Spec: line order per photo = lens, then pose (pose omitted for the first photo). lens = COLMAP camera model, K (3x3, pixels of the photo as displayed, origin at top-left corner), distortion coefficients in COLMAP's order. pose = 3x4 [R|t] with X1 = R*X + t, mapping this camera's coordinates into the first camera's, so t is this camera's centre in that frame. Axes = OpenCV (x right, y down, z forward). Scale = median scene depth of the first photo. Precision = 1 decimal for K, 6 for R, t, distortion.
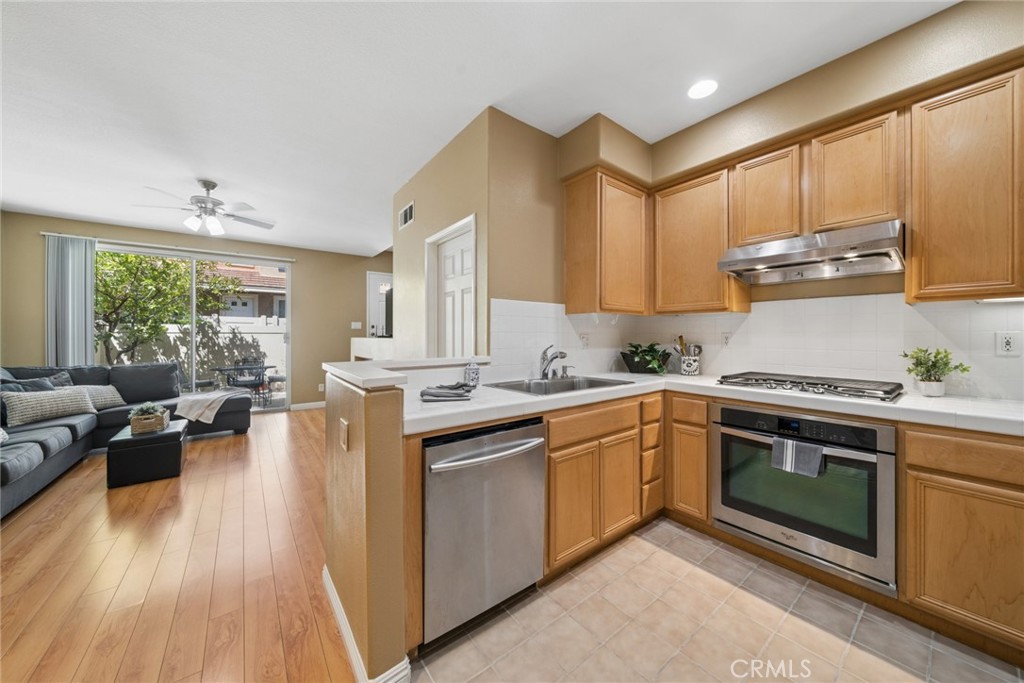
lens RADIAL K [[350.3, 0, 509.5], [0, 350.3, 333.9], [0, 0, 1]] dist [-0.001087, -0.000190]
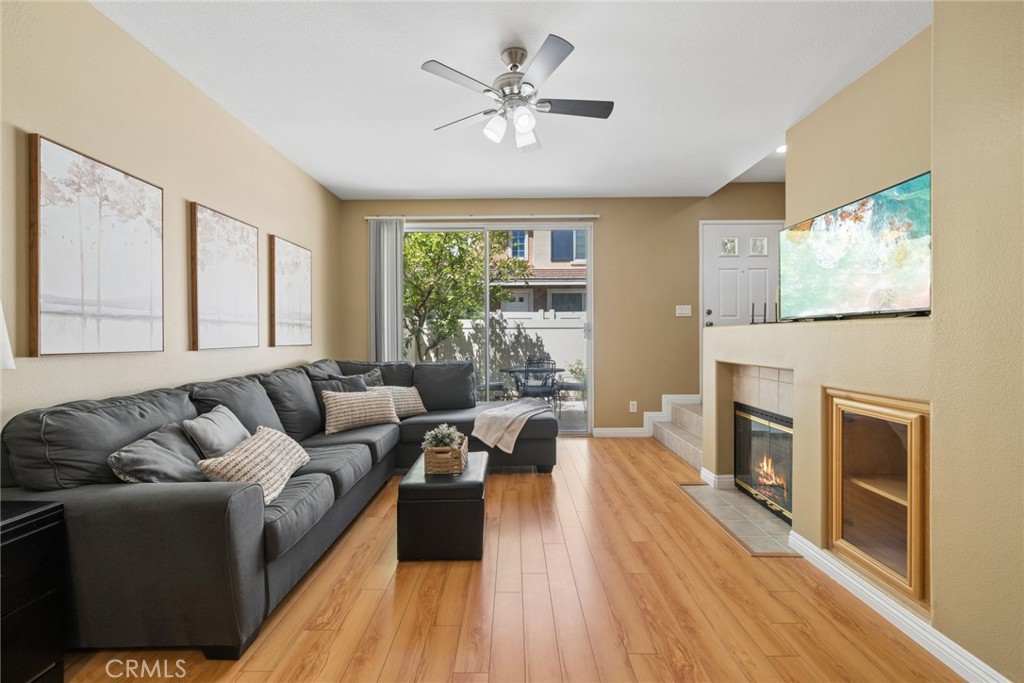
lens RADIAL K [[414.3, 0, 509.8], [0, 414.3, 340.0], [0, 0, 1]] dist [-0.002710, -0.000160]
pose [[0.790527, 0.004313, -0.612412, -0.571723], [0.003954, 0.999918, 0.012147, 0.040080], [0.612414, -0.012024, 0.790445, 0.574723]]
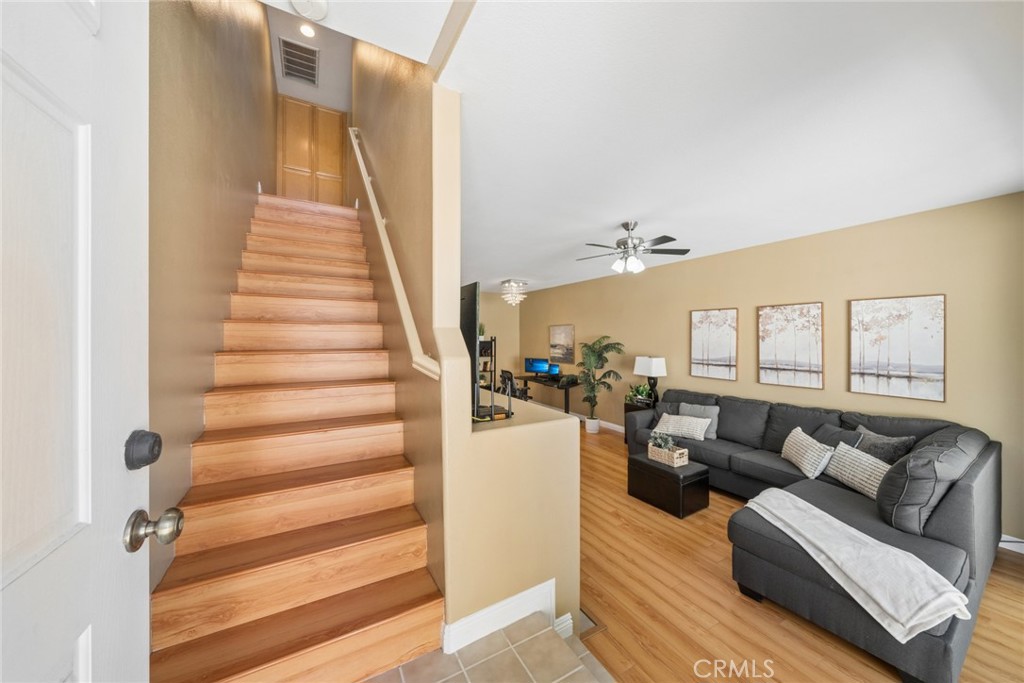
lens RADIAL K [[350.3, 0, 507.4], [0, 350.3, 338.1], [0, 0, 1]] dist [-0.001087, -0.000190]
pose [[-0.990447, 0.001246, 0.137887, -0.839521], [0.000612, 0.999989, -0.004643, -0.124691], [-0.137892, -0.004514, -0.990437, 2.626367]]
